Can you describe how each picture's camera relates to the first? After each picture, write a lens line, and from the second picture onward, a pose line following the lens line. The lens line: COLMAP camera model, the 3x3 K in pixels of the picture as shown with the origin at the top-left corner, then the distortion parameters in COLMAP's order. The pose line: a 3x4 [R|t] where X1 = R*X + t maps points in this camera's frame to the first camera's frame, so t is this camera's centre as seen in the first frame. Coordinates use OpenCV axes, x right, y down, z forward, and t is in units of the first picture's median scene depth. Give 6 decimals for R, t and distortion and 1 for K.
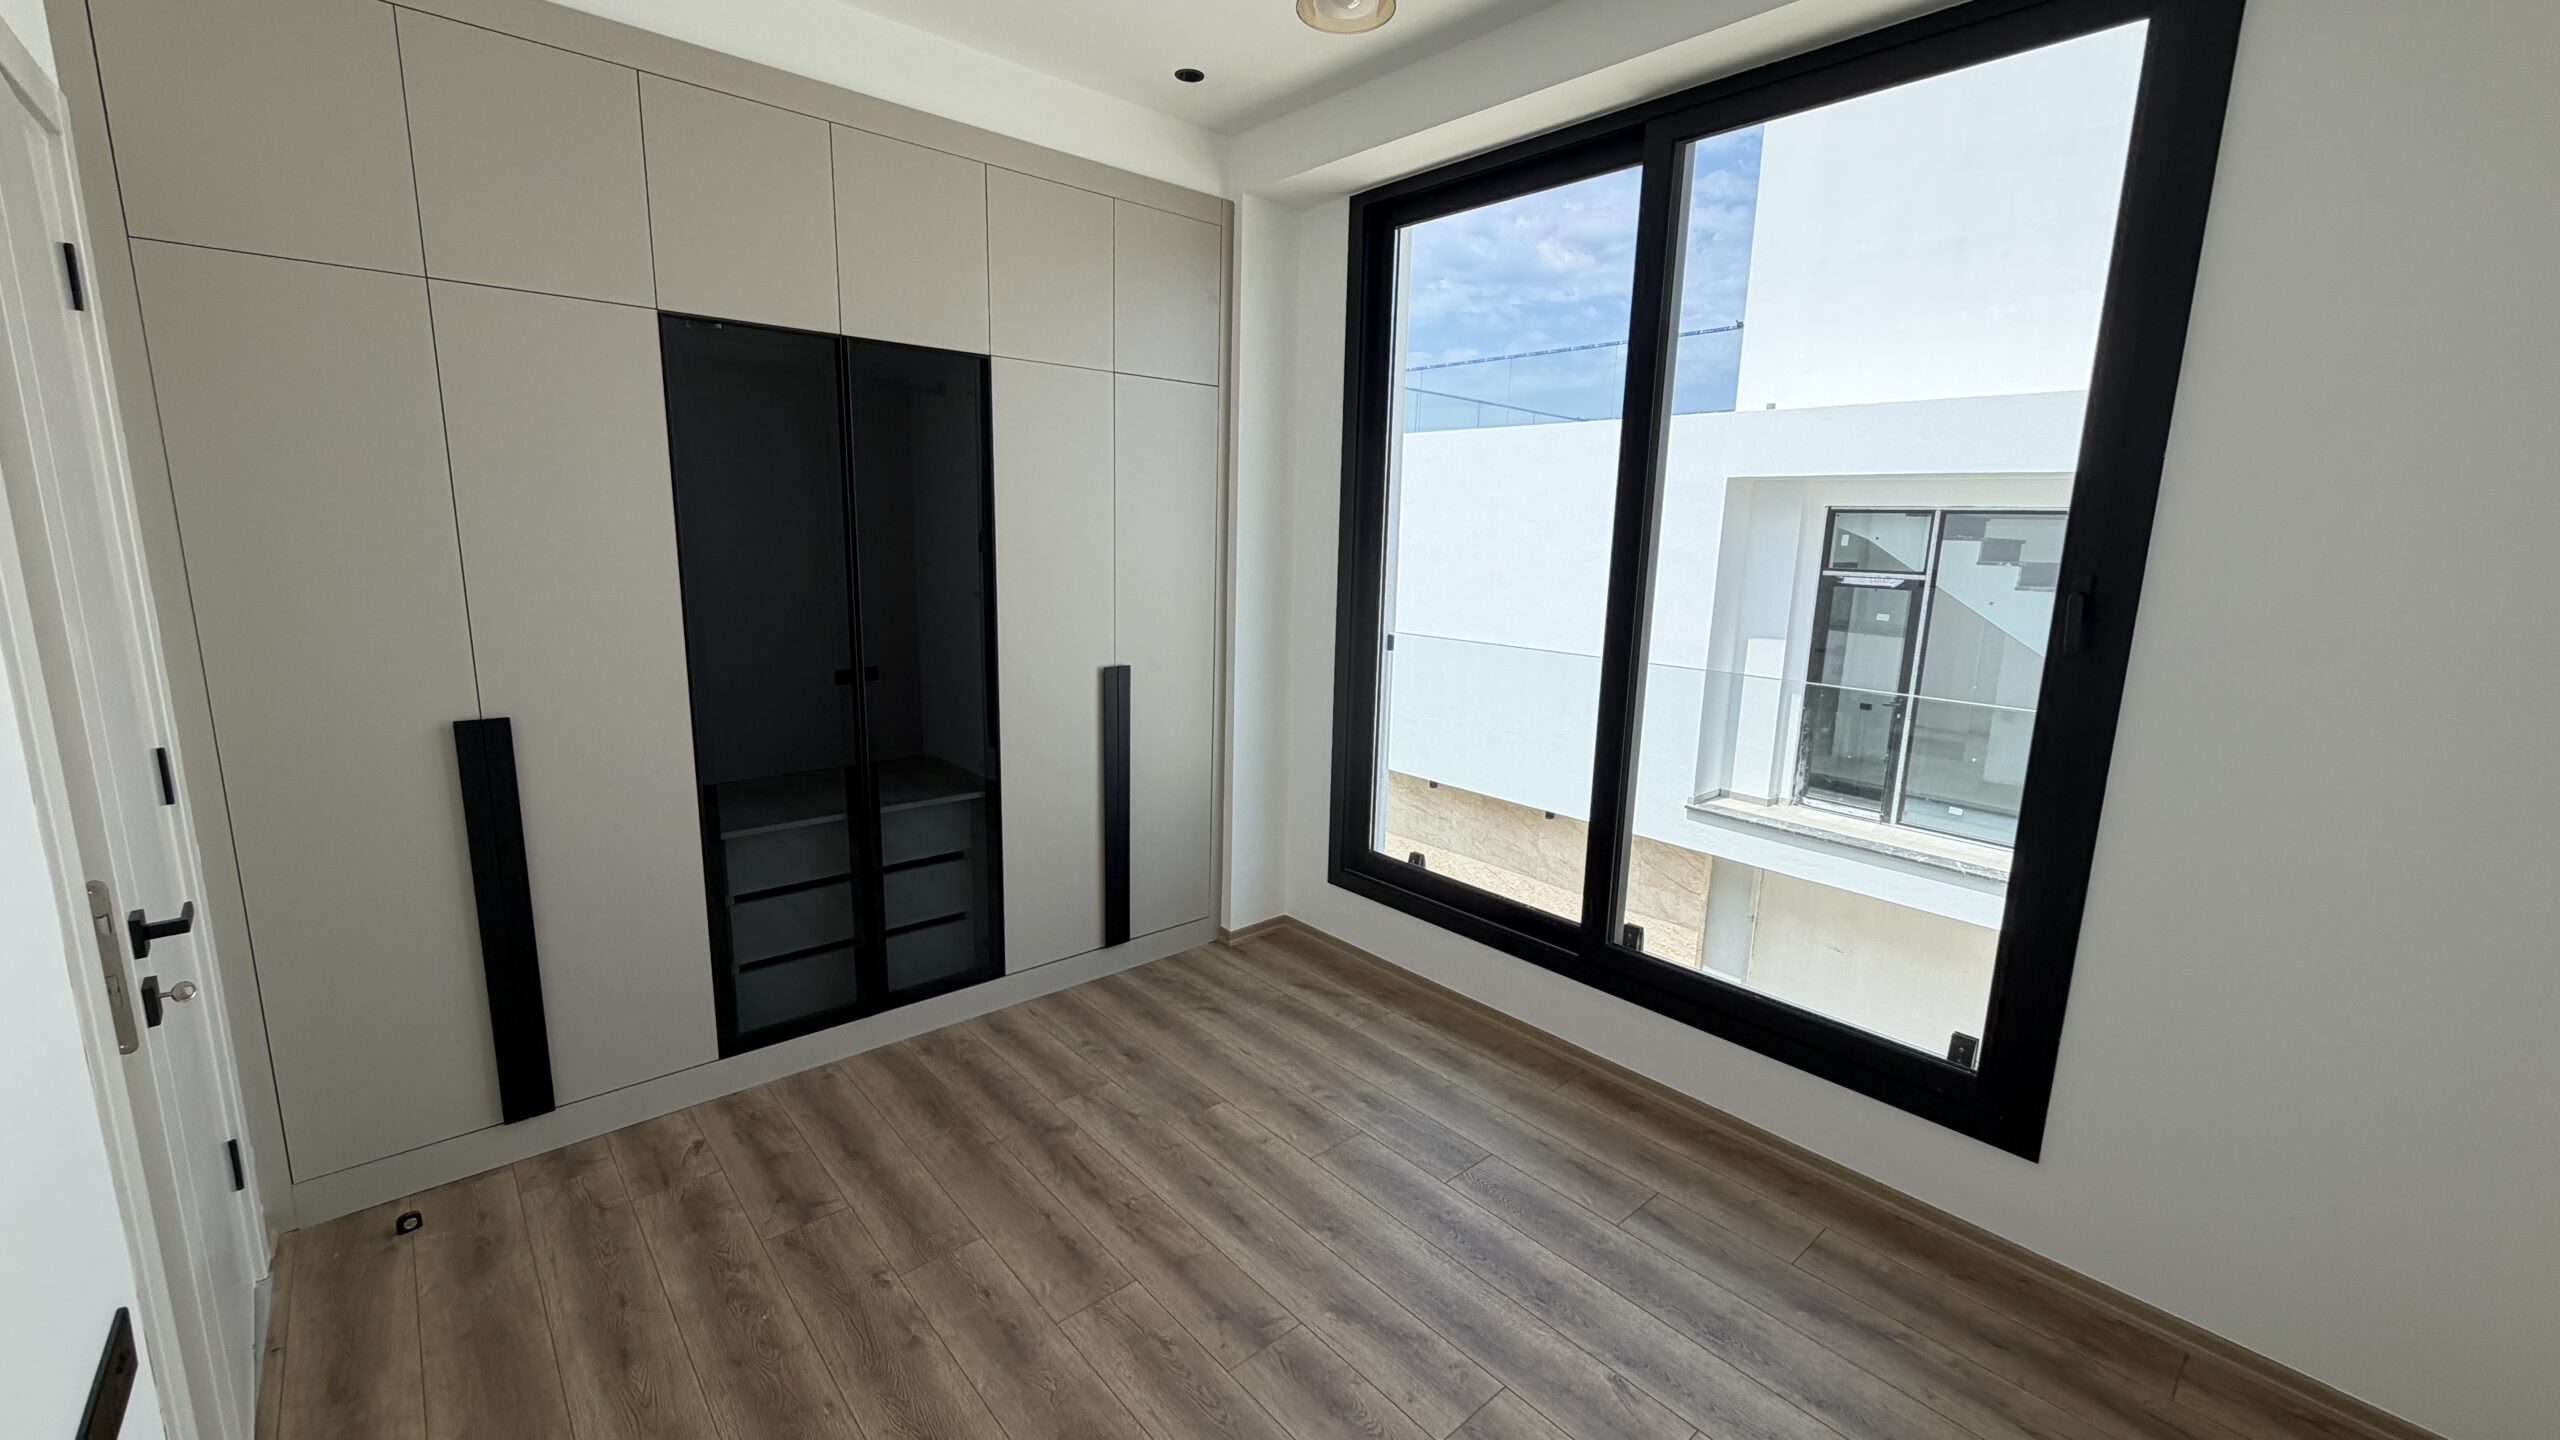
lens RADIAL K [[1017.4, 0, 1270.5], [0, 1017.4, 716.7], [0, 0, 1]] dist [0.001360, -0.000314]
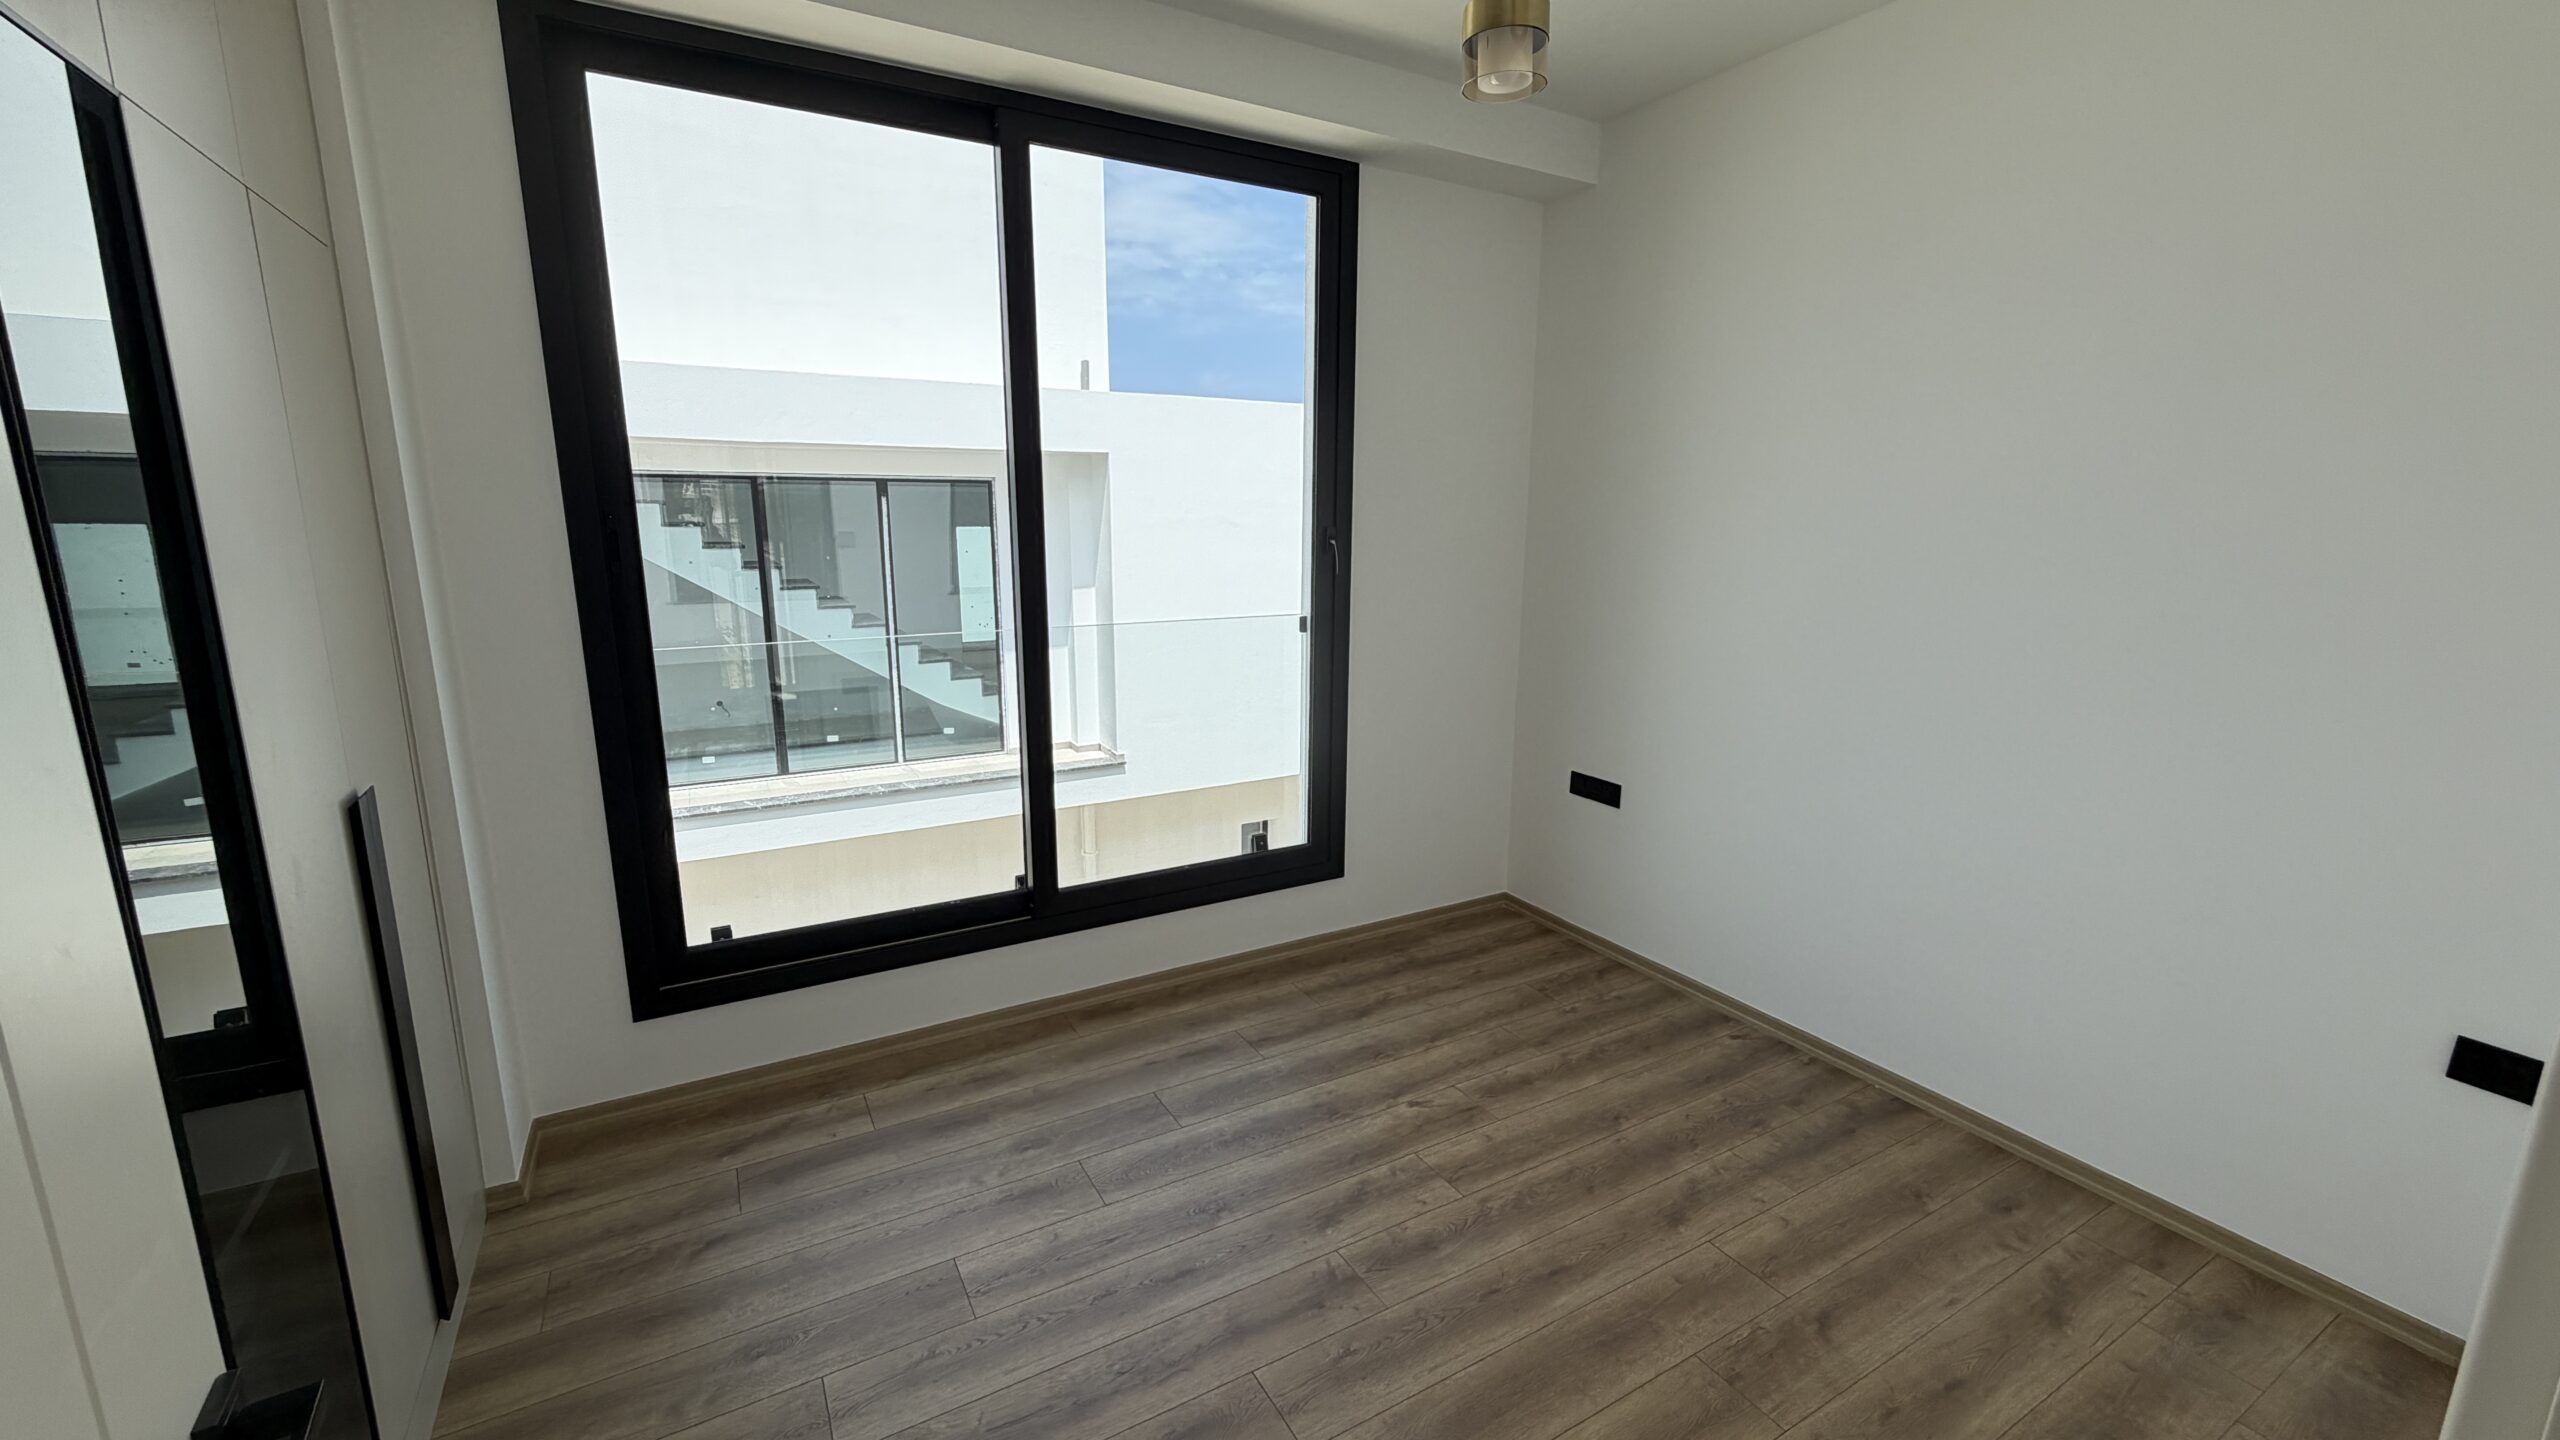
lens RADIAL K [[1017.4, 0, 1239.9], [0, 1017.4, 770.9], [0, 0, 1]] dist [0.001360, -0.000314]
pose [[0.205777, -0.267493, 0.941331, -0.819938], [0.182844, 0.955487, 0.231546, -0.155467], [-0.961366, 0.124470, 0.245527, 0.715214]]
